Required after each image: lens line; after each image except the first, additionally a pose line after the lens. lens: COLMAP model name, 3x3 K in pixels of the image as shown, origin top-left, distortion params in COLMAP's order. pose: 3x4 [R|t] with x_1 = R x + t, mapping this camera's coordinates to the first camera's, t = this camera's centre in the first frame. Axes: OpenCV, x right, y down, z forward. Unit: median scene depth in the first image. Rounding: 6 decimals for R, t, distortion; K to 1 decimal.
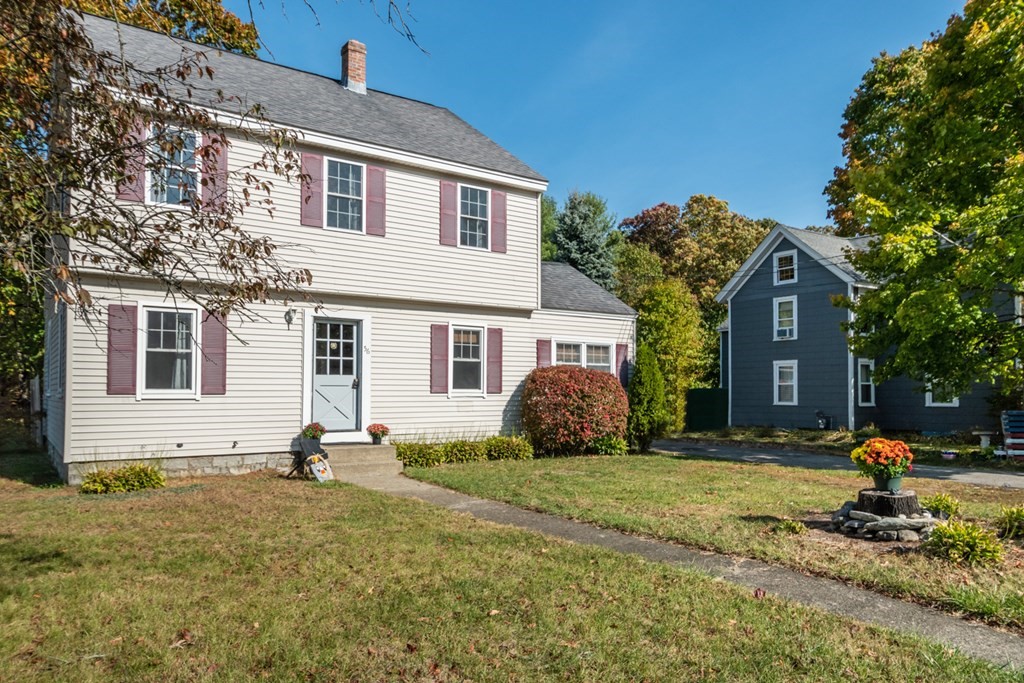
lens RADIAL K [[691.0, 0, 514.4], [0, 691.0, 372.4], [0, 0, 1]] dist [0.000369, 0.000363]
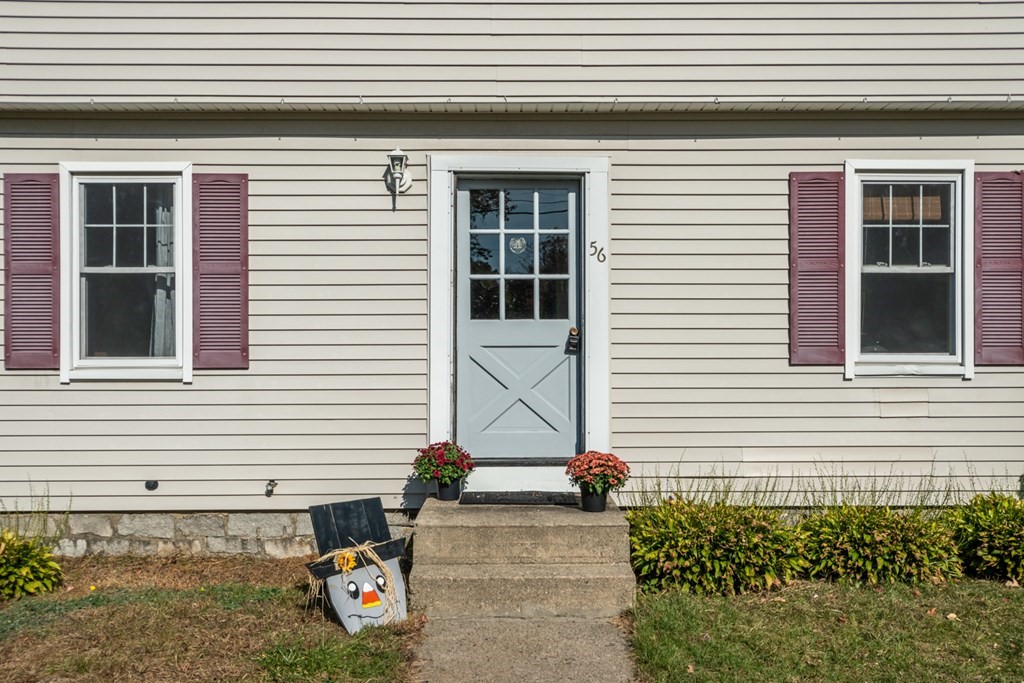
lens RADIAL K [[961.4, 0, 512.0], [0, 961.4, 341.5], [0, 0, 1]] dist [0.006480, -0.000836]
pose [[0.823956, -0.009553, -0.566573, 0.042991], [0.018266, 0.999786, 0.009706, 0.010110], [0.566359, -0.018346, 0.823955, 0.507785]]
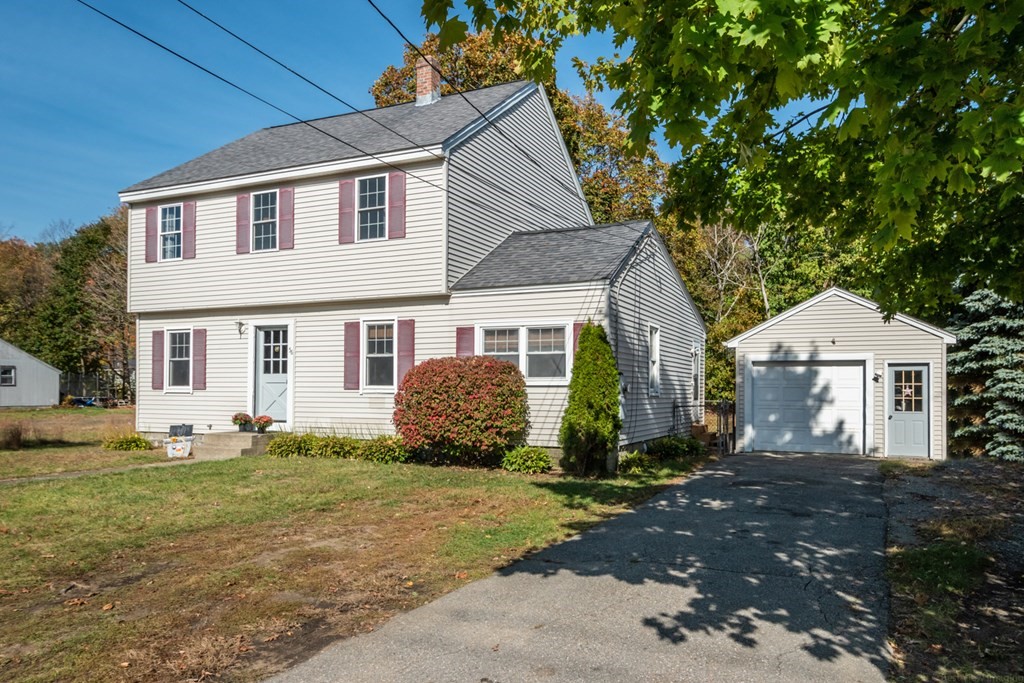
lens RADIAL K [[745.7, 0, 513.2], [0, 745.7, 377.6], [0, 0, 1]] dist [0.004865, 0.000591]
pose [[0.497882, -0.014531, -0.867123, 0.969749], [0.019477, 0.999795, -0.005571, 0.023408], [0.867026, -0.014115, 0.498063, 0.666295]]
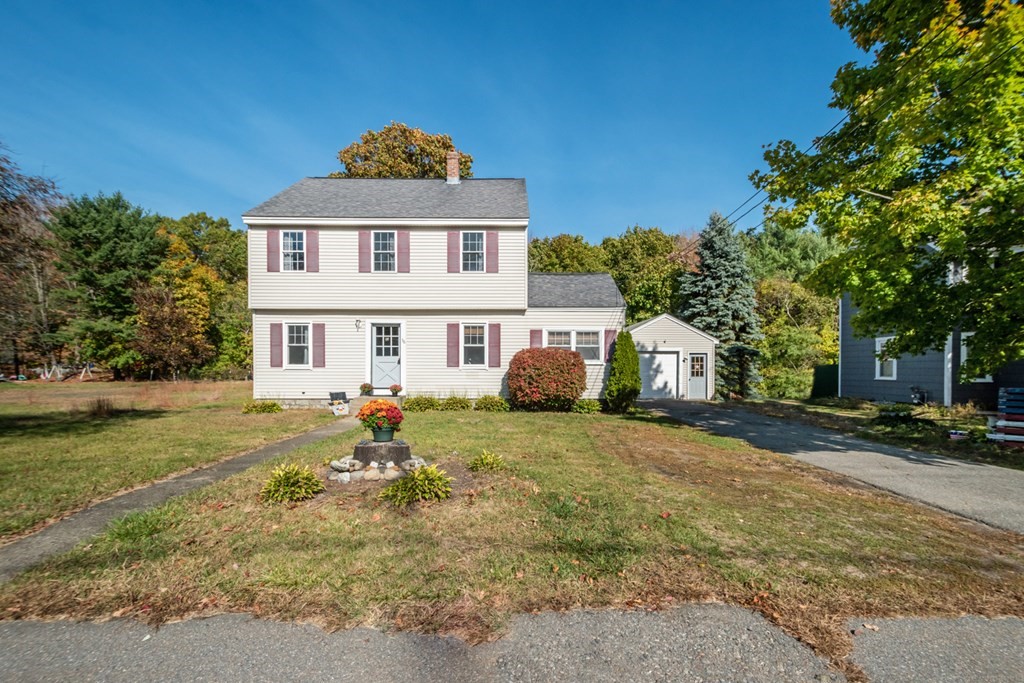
lens RADIAL K [[473.9, 0, 515.7], [0, 473.9, 369.2], [0, 0, 1]] dist [0.001644, 0.000204]
pose [[0.822454, 0.003735, -0.568820, 0.632643], [0.014120, 0.999536, 0.026979, 0.008180], [0.568657, -0.030221, 0.822019, 0.190845]]
